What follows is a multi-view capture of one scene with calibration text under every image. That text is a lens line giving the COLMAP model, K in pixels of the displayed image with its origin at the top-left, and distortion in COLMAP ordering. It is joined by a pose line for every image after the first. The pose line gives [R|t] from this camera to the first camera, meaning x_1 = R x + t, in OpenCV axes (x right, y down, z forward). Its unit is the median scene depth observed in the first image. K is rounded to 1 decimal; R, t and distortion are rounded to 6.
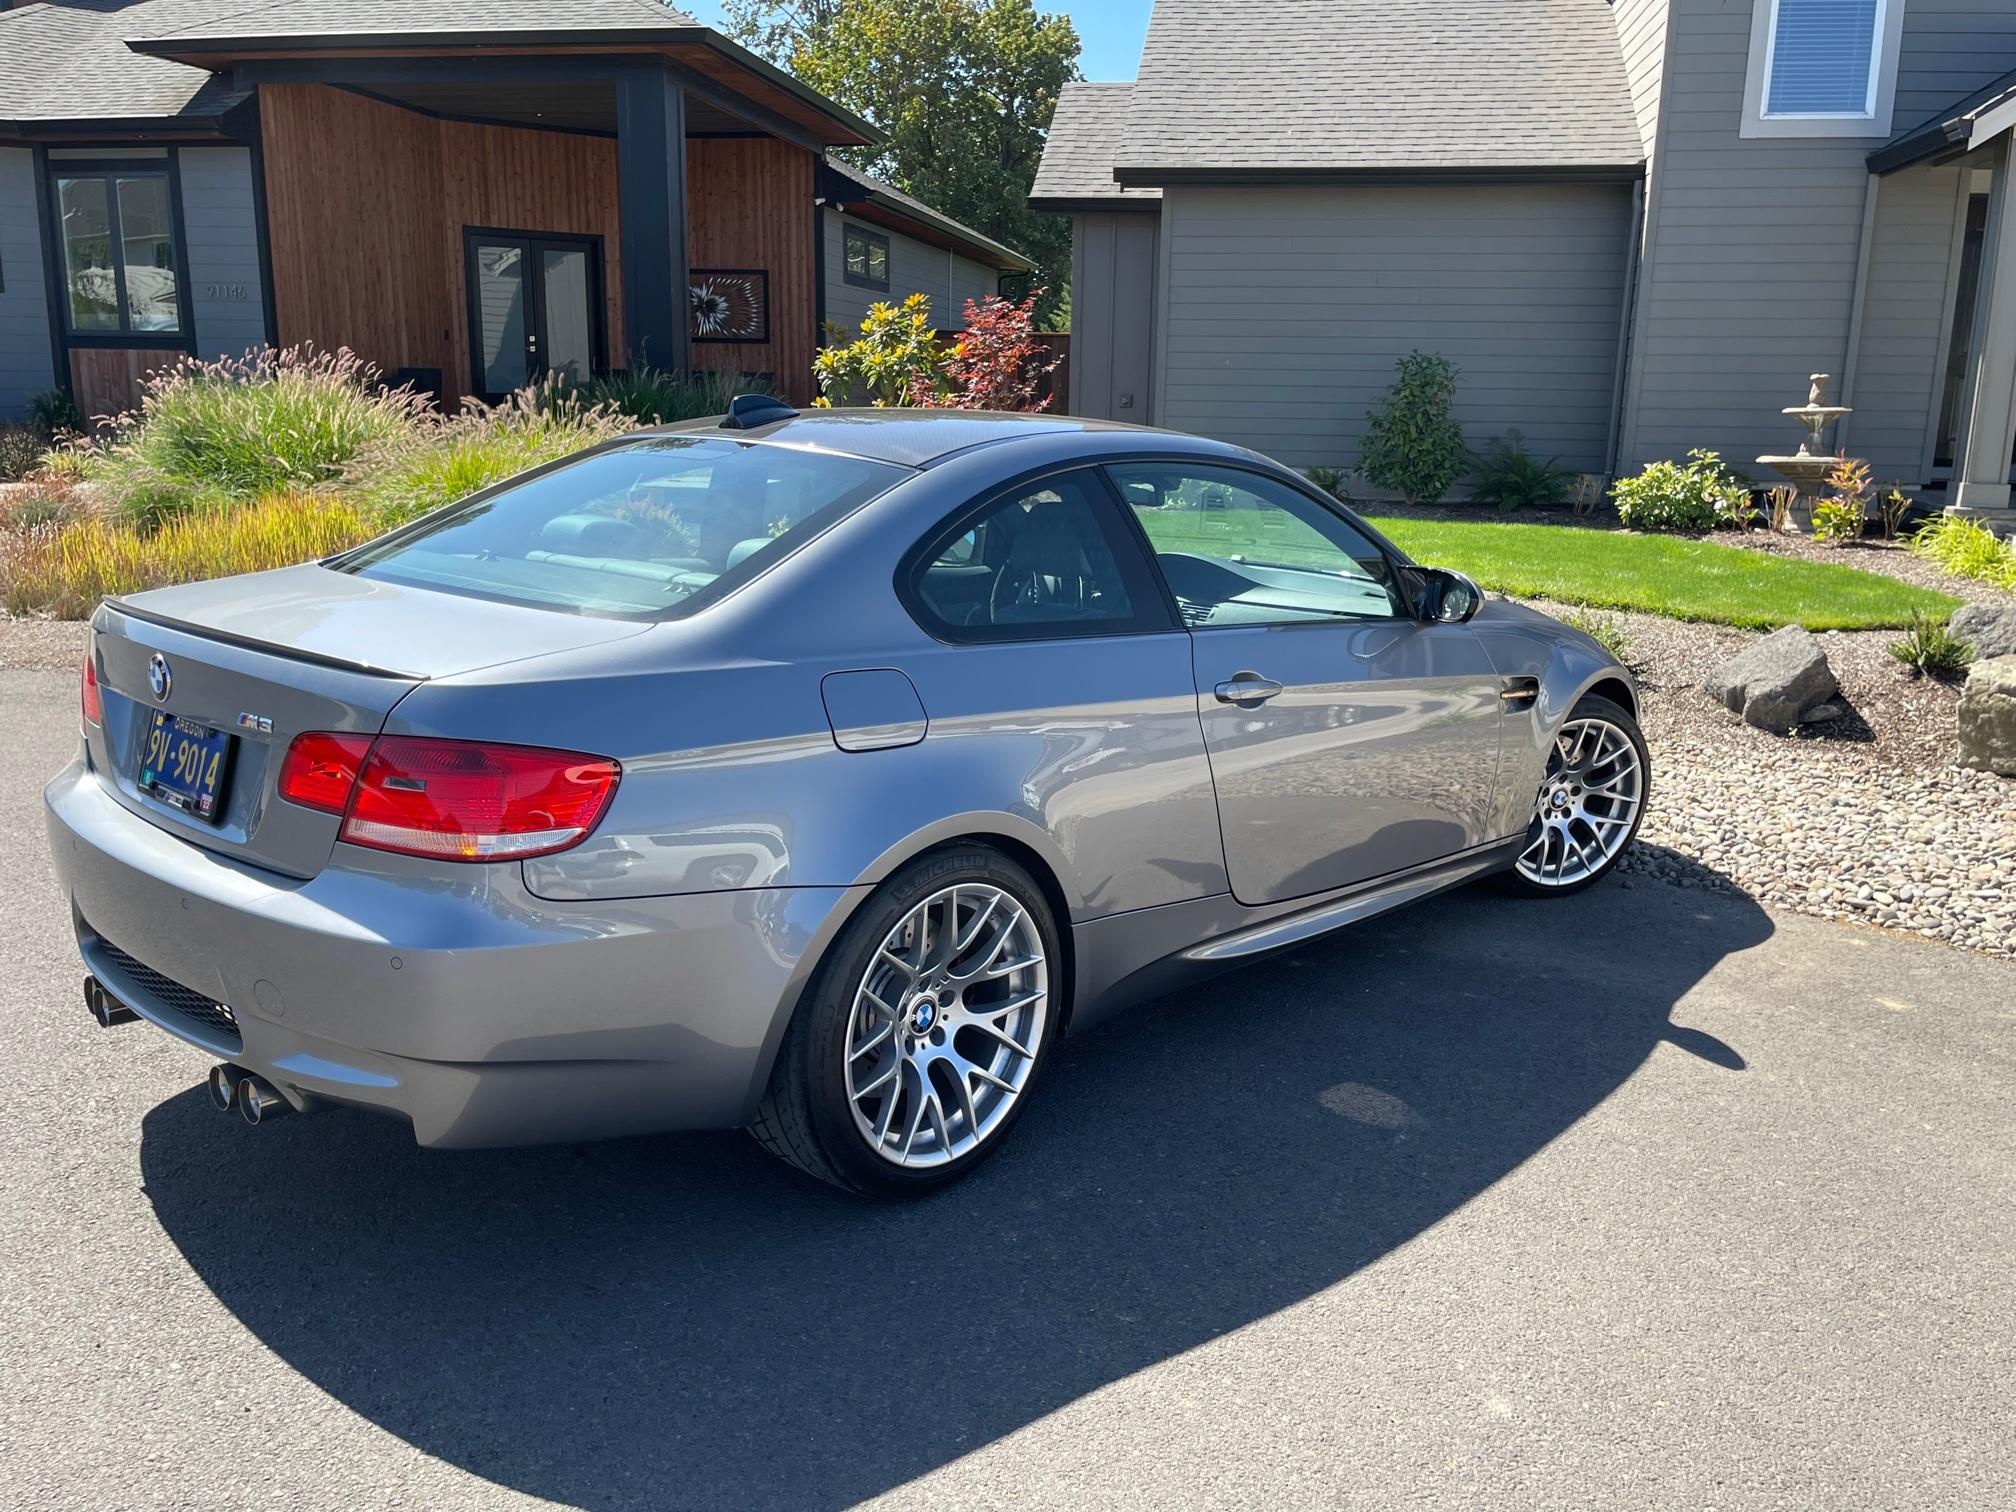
lens RADIAL K [[1628.5, 0, 952.1], [0, 1628.5, 755.7], [0, 0, 1]] dist [-0.039919, 0.101830]
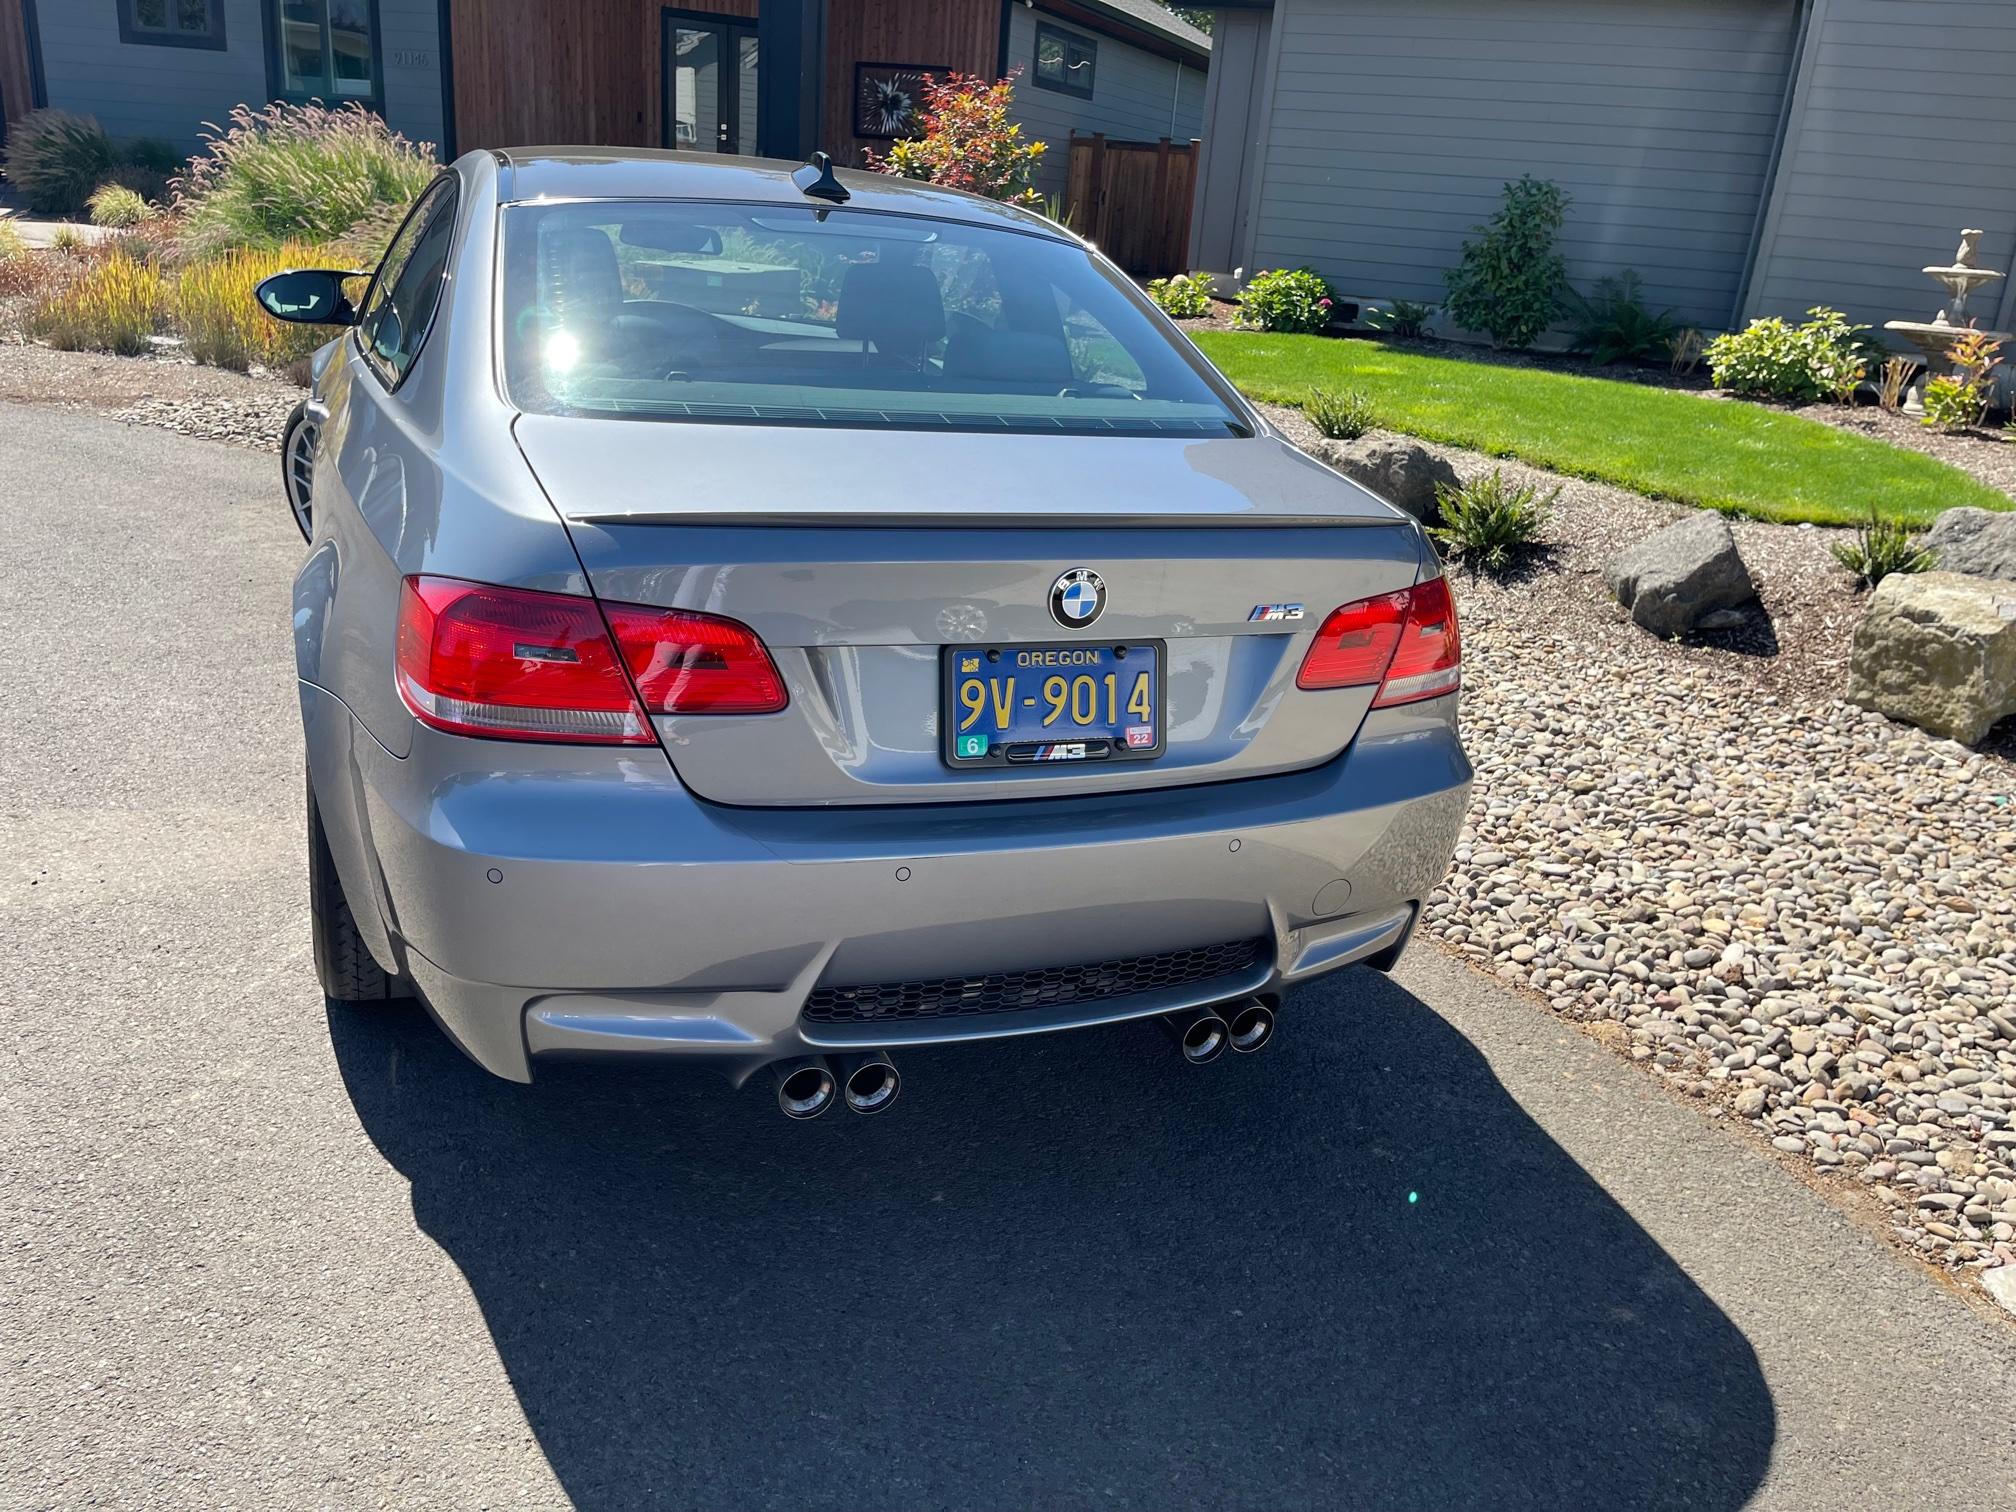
lens RADIAL K [[1472.3, 0, 1007.3], [0, 1472.3, 745.8], [0, 0, 1]] dist [0.059759, -0.098883]
pose [[0.976454, 0.124673, -0.176051, 0.207097], [-0.102853, 0.986417, 0.128077, -0.014298], [0.189628, -0.106954, 0.976013, 0.117243]]
